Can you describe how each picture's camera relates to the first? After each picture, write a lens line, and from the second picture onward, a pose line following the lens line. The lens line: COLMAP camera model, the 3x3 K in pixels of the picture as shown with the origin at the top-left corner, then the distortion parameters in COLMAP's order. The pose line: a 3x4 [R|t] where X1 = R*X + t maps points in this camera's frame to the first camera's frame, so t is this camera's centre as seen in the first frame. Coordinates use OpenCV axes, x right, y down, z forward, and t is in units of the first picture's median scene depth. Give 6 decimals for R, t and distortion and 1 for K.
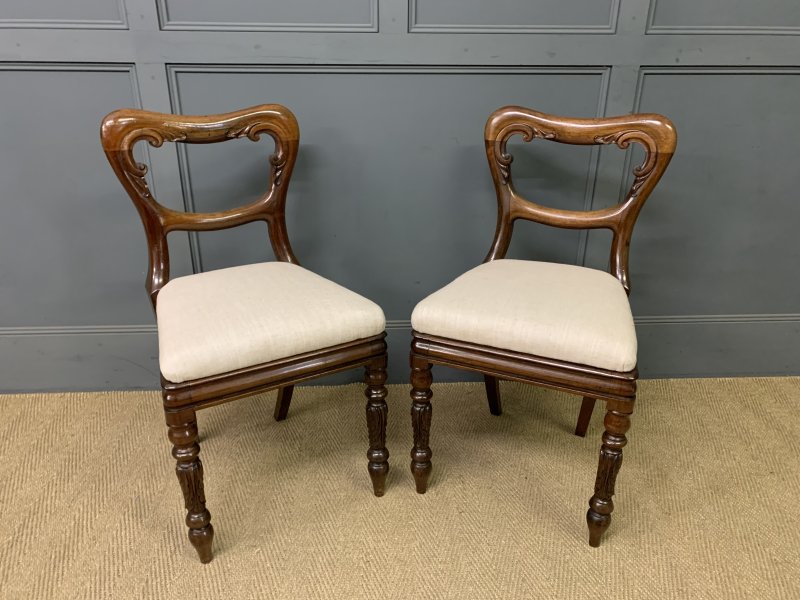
lens RADIAL K [[590.0, 0, 395.0], [0, 590.0, 301.7], [0, 0, 1]] dist [0.003480, -0.003353]
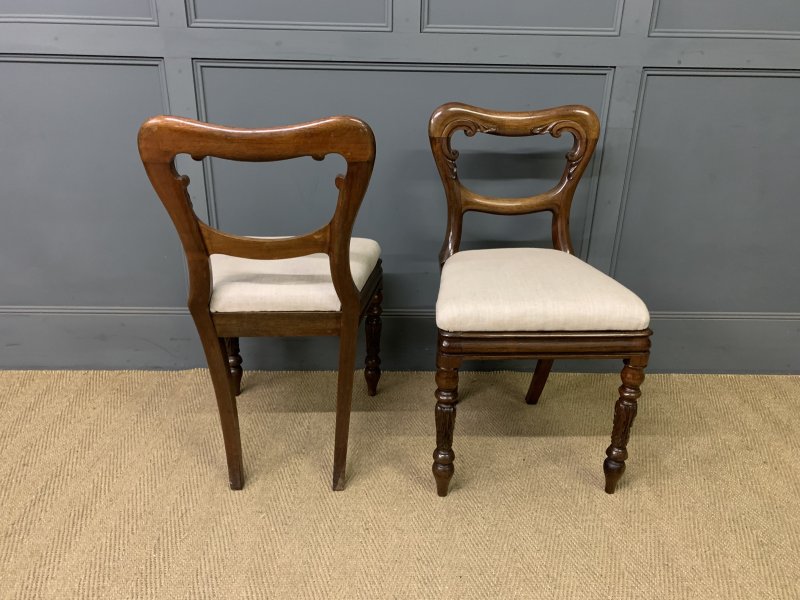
lens RADIAL K [[588.5, 0, 400.0], [0, 588.5, 300.0], [0, 0, 1]] dist [0.002432, -0.002791]
pose [[0.999337, 0.024305, -0.027094, 0.027242], [-0.024770, 0.999550, -0.016933, 0.043404], [0.026670, 0.017593, 0.999489, -0.046298]]
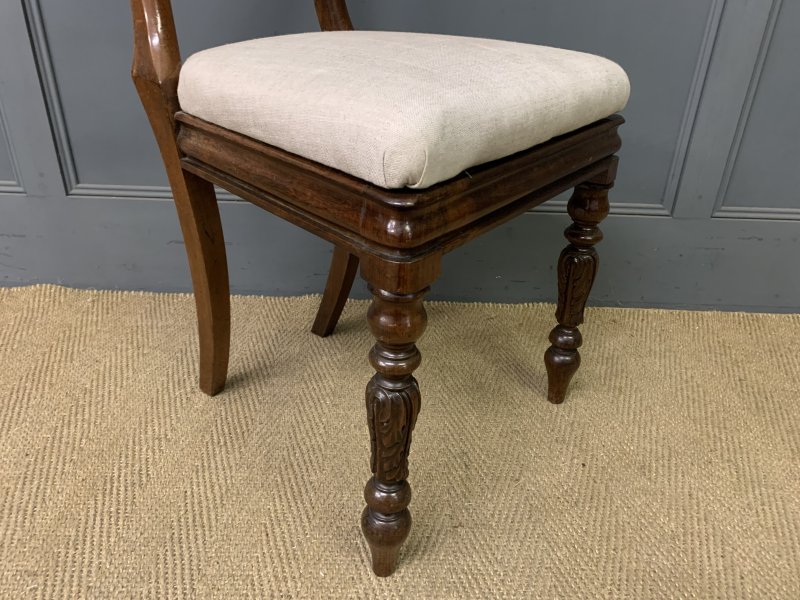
lens RADIAL K [[605.3, 0, 401.5], [0, 605.3, 289.5], [0, 0, 1]] dist [0.007402, -0.001802]
pose [[0.997908, 0.052541, -0.037665, 0.070849], [-0.049991, 0.996585, 0.065720, 0.115059], [0.040989, -0.063700, 0.997127, 0.471475]]
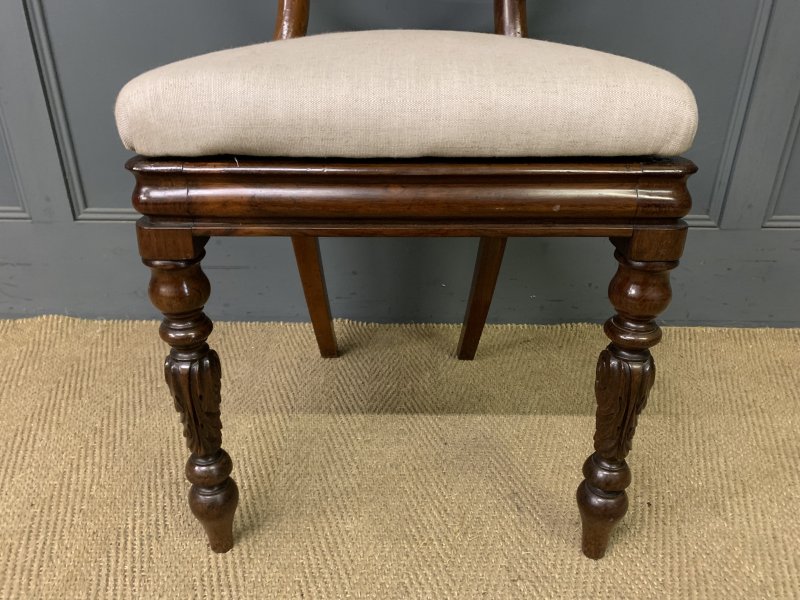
lens RADIAL K [[607.5, 0, 401.5], [0, 607.5, 291.3], [0, 0, 1]] dist [0.004729, -0.000584]
pose [[0.998350, 0.028731, -0.049720, 0.039795], [-0.027062, 0.999058, 0.033917, 0.117611], [0.050647, -0.032516, 0.998187, 0.522089]]
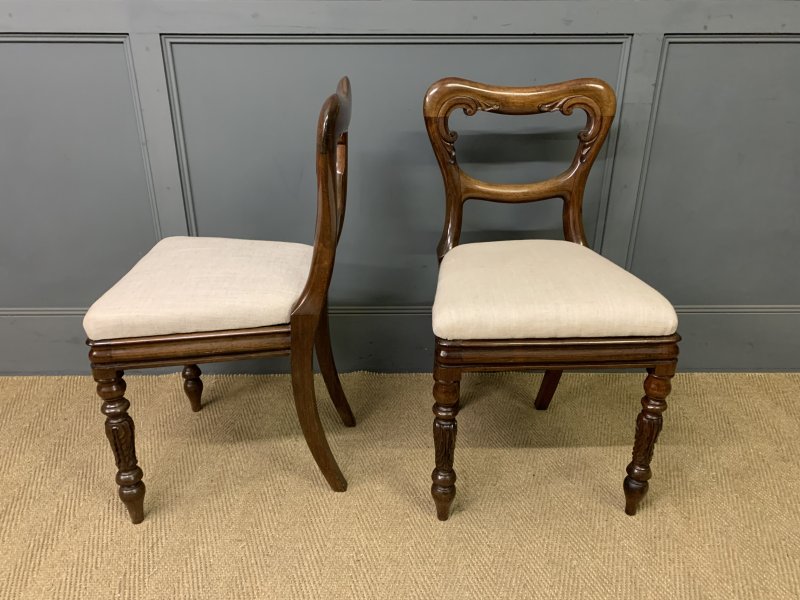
lens RADIAL K [[591.4, 0, 395.2], [0, 591.4, 294.0], [0, 0, 1]] dist [0.003072, -0.003652]
pose [[0.999008, 0.012377, -0.042788, 0.041862], [-0.012302, 0.999922, 0.002021, 0.013234], [0.042810, -0.001492, 0.999082, 0.058972]]
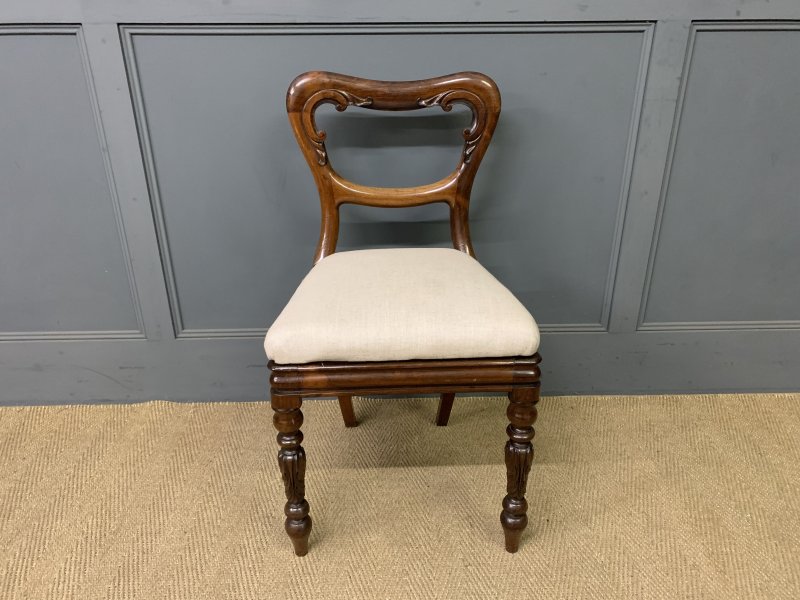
lens RADIAL K [[595.1, 0, 401.7], [0, 595.1, 302.0], [0, 0, 1]] dist [0.004179, -0.001107]
pose [[0.999494, 0.002545, -0.031699, 0.044618], [-0.001891, 0.999785, 0.020637, -0.028245], [0.031745, -0.020567, 0.999284, 0.169056]]
